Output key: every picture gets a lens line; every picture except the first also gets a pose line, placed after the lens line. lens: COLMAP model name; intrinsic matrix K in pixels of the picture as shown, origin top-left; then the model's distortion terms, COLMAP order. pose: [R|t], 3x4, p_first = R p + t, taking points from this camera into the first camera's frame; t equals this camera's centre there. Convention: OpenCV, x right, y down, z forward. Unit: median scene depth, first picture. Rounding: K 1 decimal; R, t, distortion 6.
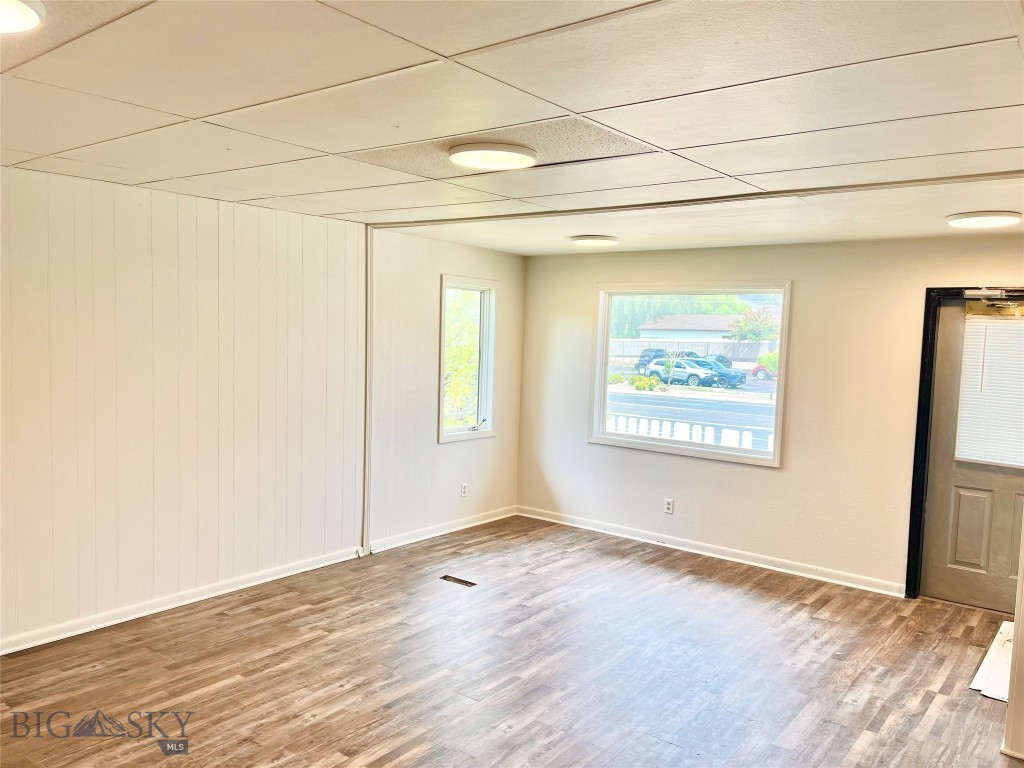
lens RADIAL K [[785.1, 0, 512.0], [0, 785.1, 384.0], [0, 0, 1]] dist [0.065728, -0.083122]
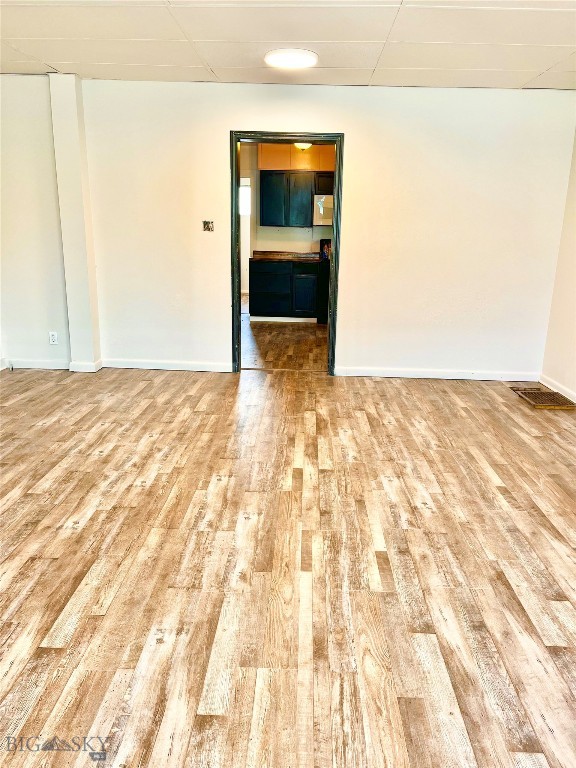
lens RADIAL K [[588.8, 0, 288.0], [0, 588.8, 384.0], [0, 0, 1]] dist [0.065728, -0.083122]
pose [[-0.806926, 0.102715, -0.581653, 0.288327], [-0.085779, 0.953944, 0.287460, 0.021625], [0.584391, 0.281852, -0.760951, 1.153493]]
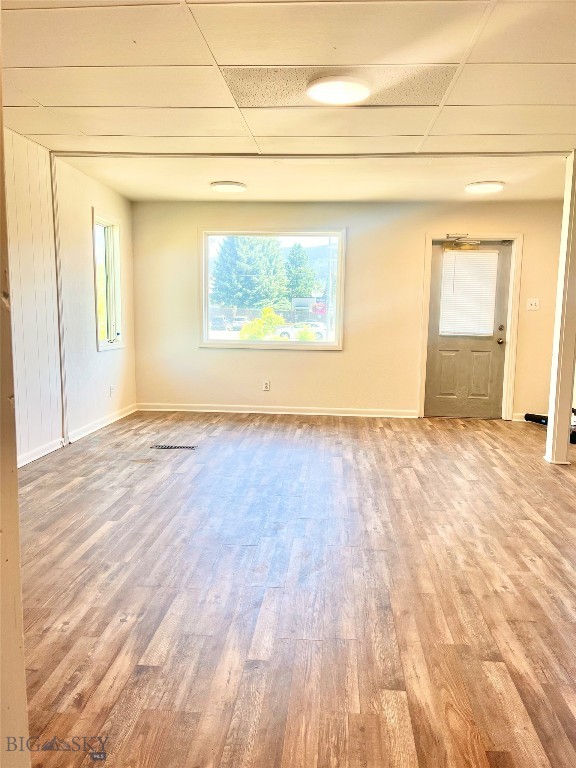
lens RADIAL K [[588.8, 0, 288.0], [0, 588.8, 384.0], [0, 0, 1]] dist [0.065728, -0.083122]
pose [[0.835808, -0.087016, 0.542083, -0.476833], [0.049091, 0.995250, 0.084067, 0.086636], [-0.546823, -0.043652, 0.836109, 0.109949]]
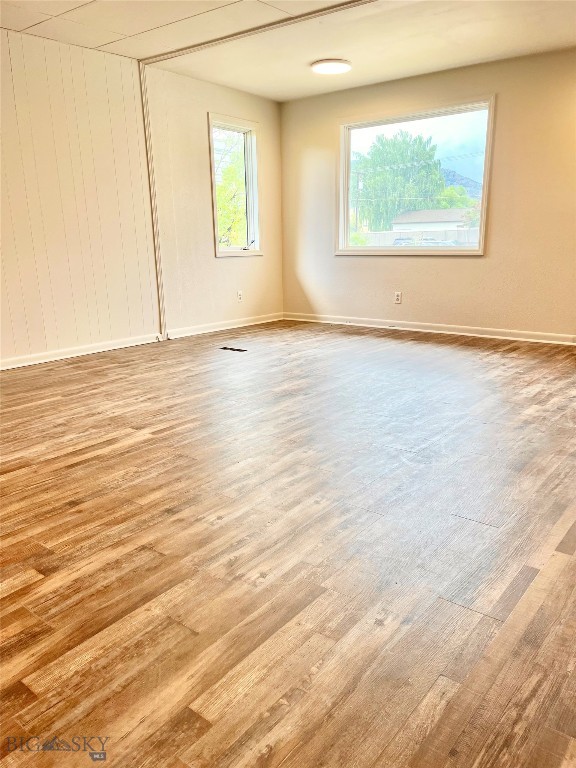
lens RADIAL K [[588.8, 0, 288.0], [0, 588.8, 384.0], [0, 0, 1]] dist [0.065728, -0.083122]
pose [[0.998777, -0.044451, -0.021652, 0.047347], [0.047607, 0.982819, 0.178328, 0.154965], [0.013353, -0.179141, 0.983733, 0.031886]]
